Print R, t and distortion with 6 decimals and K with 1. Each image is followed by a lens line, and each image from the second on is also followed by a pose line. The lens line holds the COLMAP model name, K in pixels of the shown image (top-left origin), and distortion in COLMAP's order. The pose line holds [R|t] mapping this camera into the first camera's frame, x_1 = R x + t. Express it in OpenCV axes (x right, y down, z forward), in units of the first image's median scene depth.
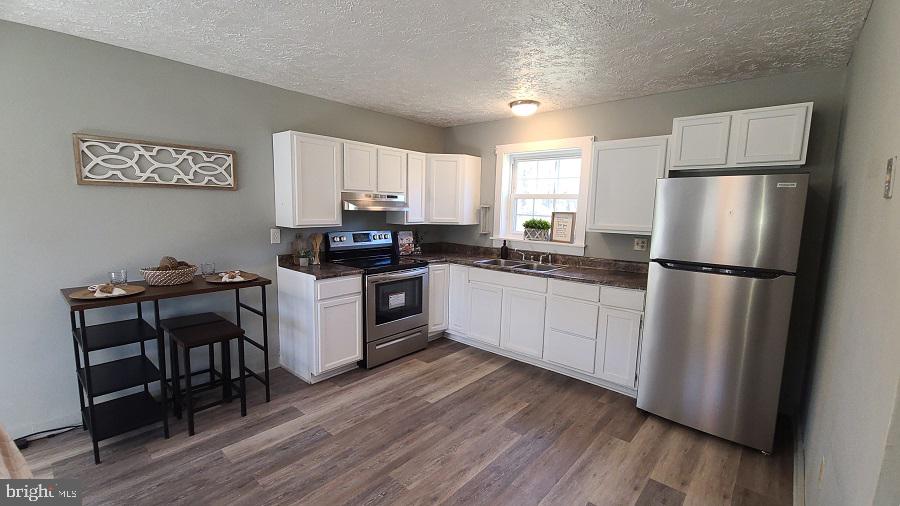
lens RADIAL K [[389.8, 0, 450.0], [0, 389.8, 253.0], [0, 0, 1]] dist [0.002631, 0.000103]
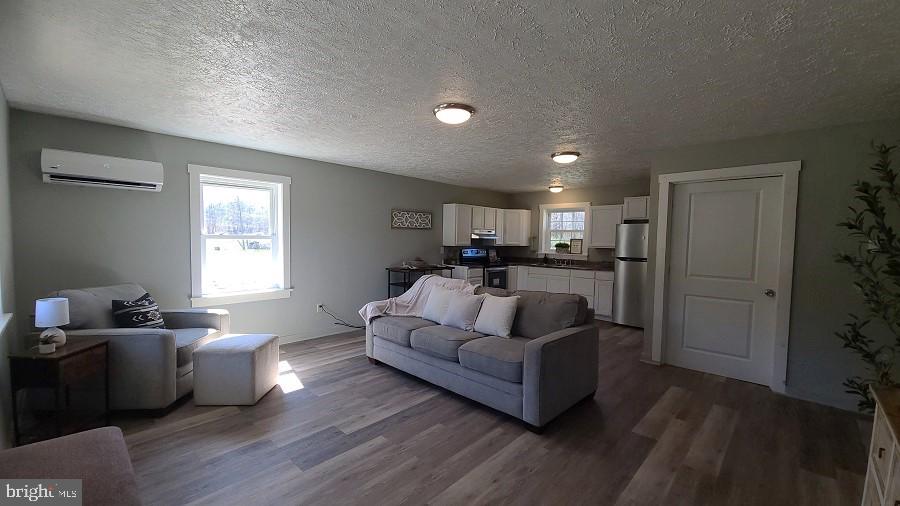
lens RADIAL K [[362.0, 0, 450.0], [0, 362.0, 253.0], [0, 0, 1]] dist [0.001207, 0.000058]
pose [[0.999513, -0.004947, -0.030811, -0.291262], [0.002563, 0.997032, -0.076946, 0.106318], [0.031101, 0.076830, 0.996559, -0.838704]]
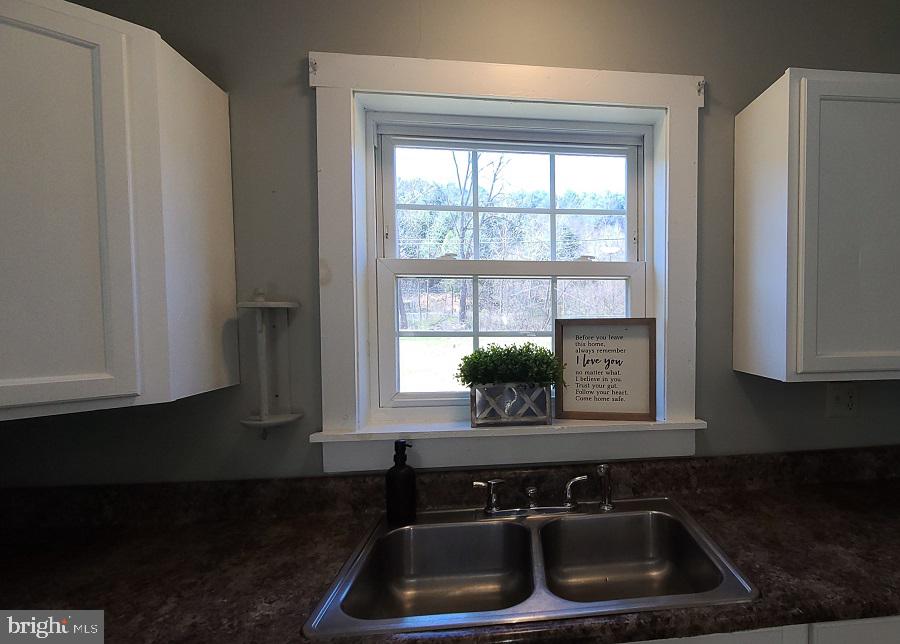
lens RADIAL K [[402.2, 0, 450.6], [0, 402.2, 345.4], [0, 0, 1]] dist [0.000539, 0.000016]
pose [[0.667599, -0.051053, 0.742768, -0.019358], [0.112632, 0.993089, -0.032975, -0.084996], [-0.735952, 0.105674, 0.668736, 0.864485]]
